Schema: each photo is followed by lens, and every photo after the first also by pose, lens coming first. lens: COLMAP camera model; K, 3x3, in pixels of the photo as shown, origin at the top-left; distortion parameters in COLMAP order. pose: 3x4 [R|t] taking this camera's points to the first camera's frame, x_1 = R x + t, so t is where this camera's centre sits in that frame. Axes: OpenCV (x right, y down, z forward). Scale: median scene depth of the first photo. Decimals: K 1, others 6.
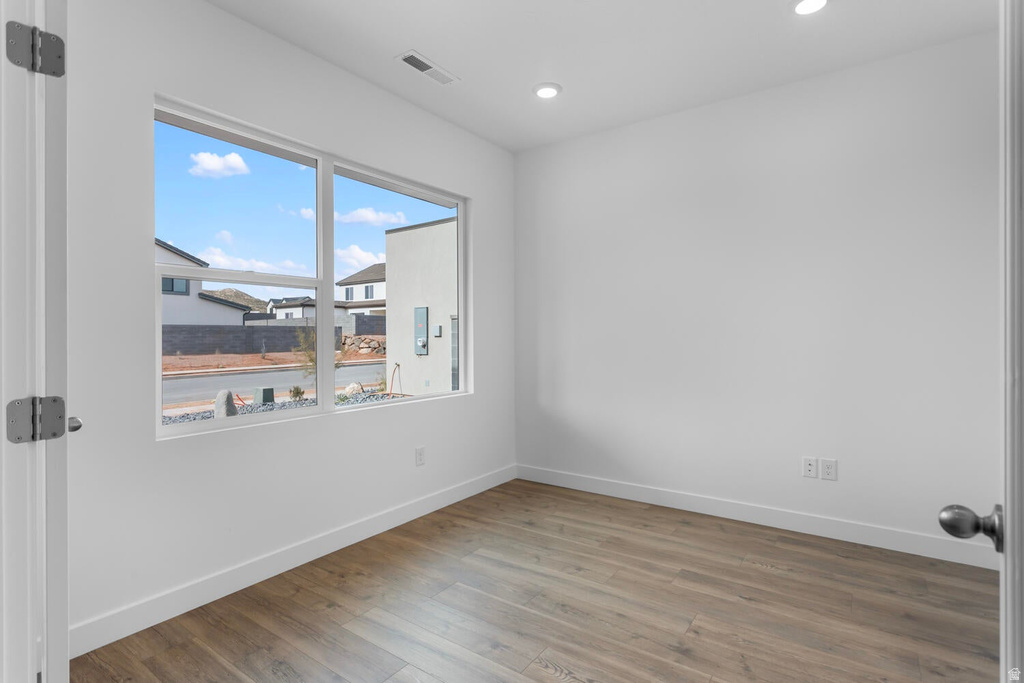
lens RADIAL K [[509.3, 0, 510.2], [0, 509.3, 337.5], [0, 0, 1]] dist [-0.003026, 0.006109]
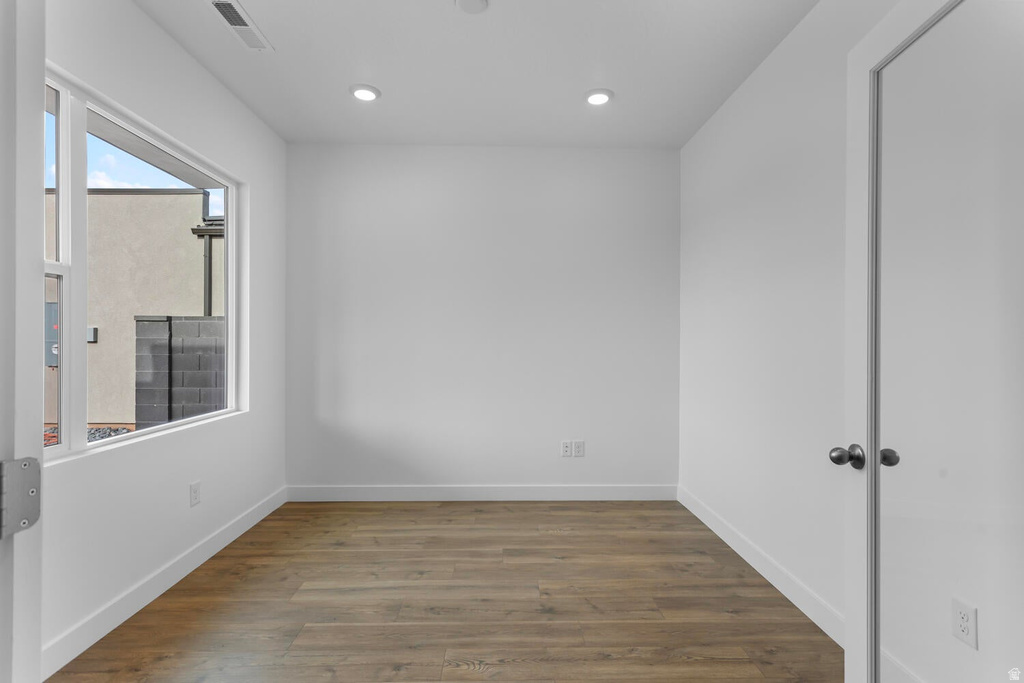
lens RADIAL K [[501.6, 0, 512.0], [0, 501.6, 341.5], [0, 0, 1]] dist [0.015561, 0.000949]
pose [[0.797851, 0.010969, 0.602755, -0.317304], [-0.009148, 0.999940, -0.006087, -0.009067], [-0.602785, -0.000657, 0.797903, 0.070730]]
